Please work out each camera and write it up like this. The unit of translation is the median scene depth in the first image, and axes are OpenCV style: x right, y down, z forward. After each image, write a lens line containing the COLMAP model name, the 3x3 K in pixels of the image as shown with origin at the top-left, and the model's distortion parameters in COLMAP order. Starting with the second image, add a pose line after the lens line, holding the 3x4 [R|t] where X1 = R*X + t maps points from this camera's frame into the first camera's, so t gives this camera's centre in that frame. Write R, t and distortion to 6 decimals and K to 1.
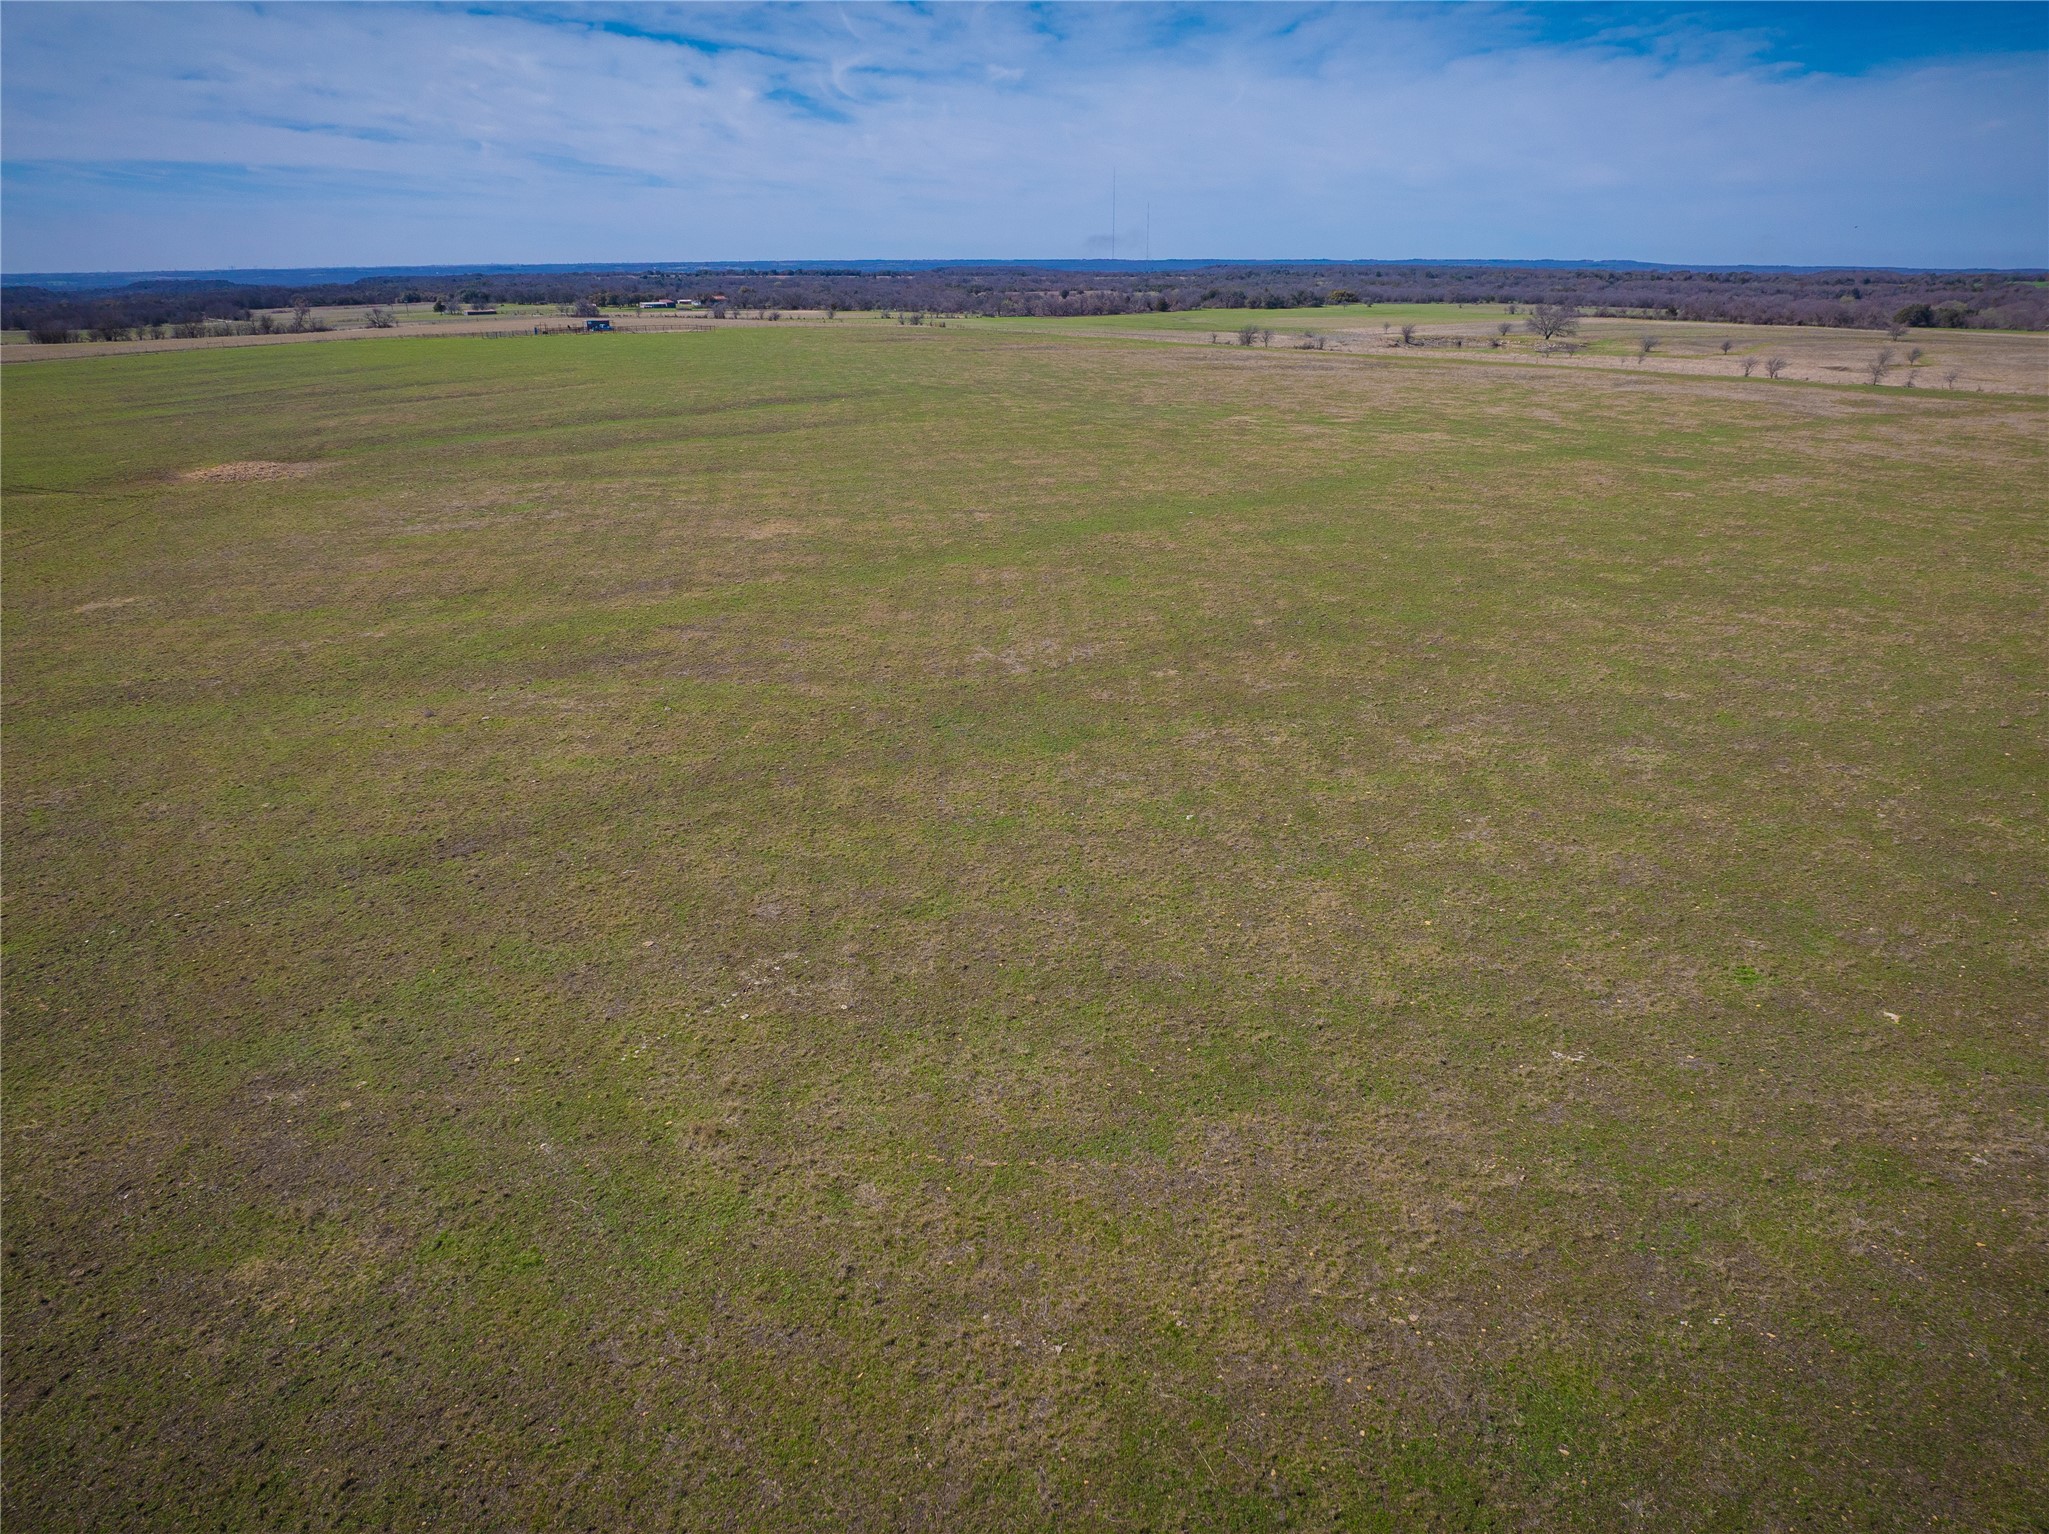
lens RADIAL K [[1449.9, 0, 1024.5], [0, 1449.9, 767.0], [0, 0, 1]] dist [-0.042479, 0.007669]
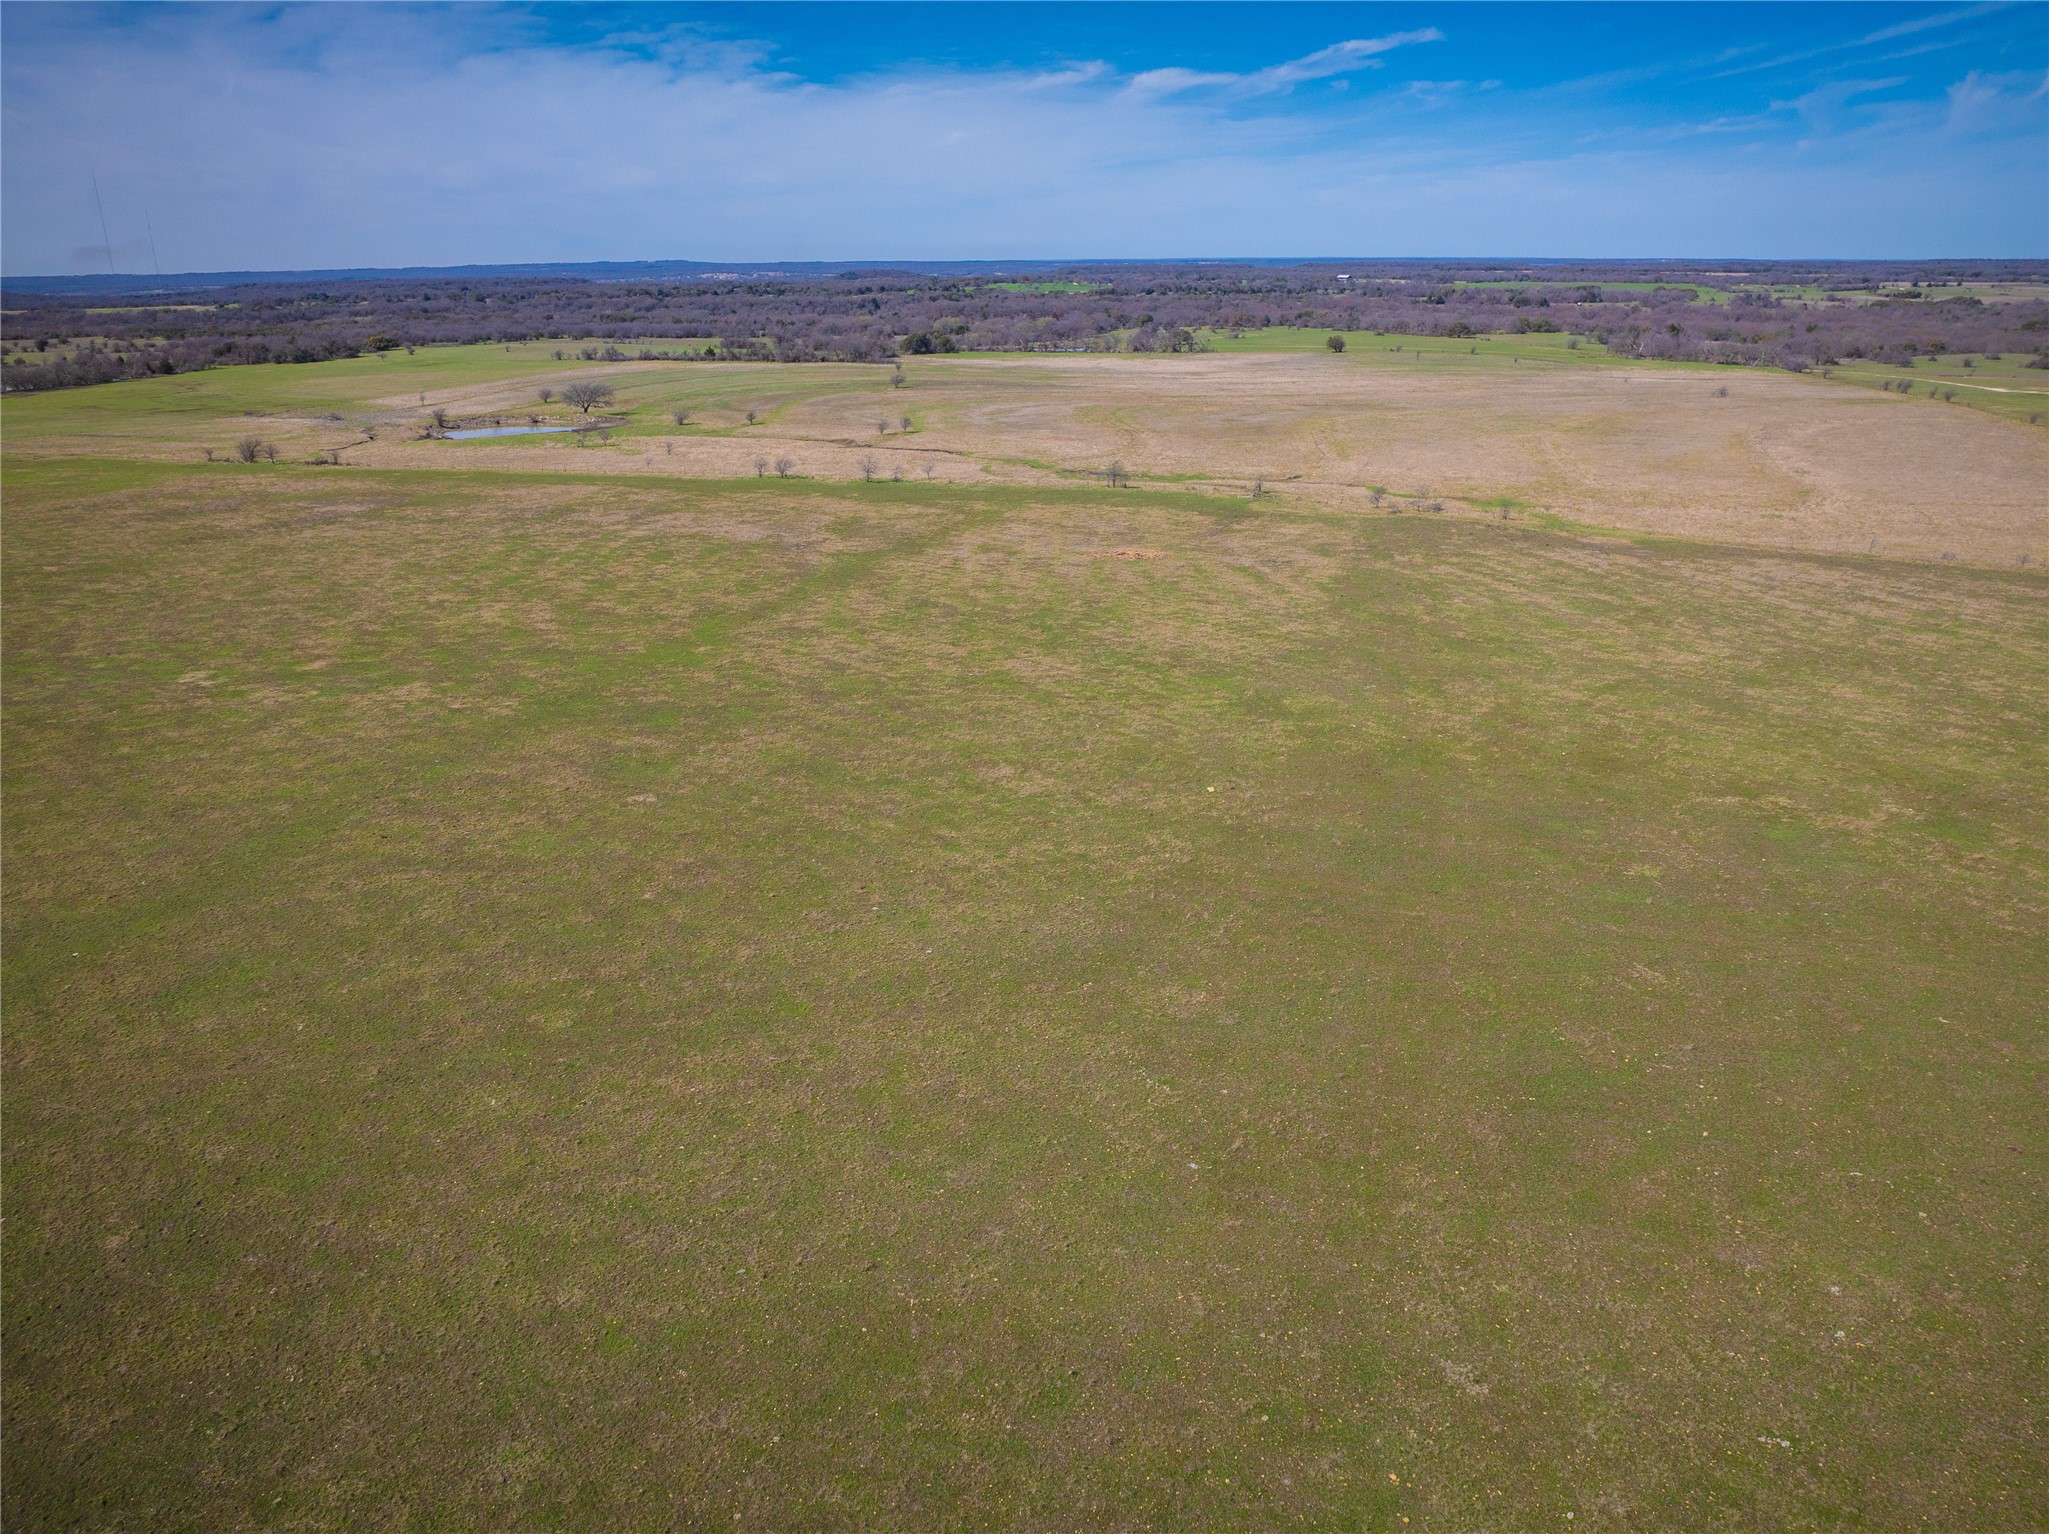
lens RADIAL K [[1425.4, 0, 1026.5], [0, 1425.4, 816.2], [0, 0, 1]] dist [-0.031934, 0.001131]
pose [[0.827866, -0.218256, 0.516723, 0.071608], [0.194057, 0.975753, 0.101234, -0.097692], [-0.526289, 0.016465, 0.850146, 0.010595]]
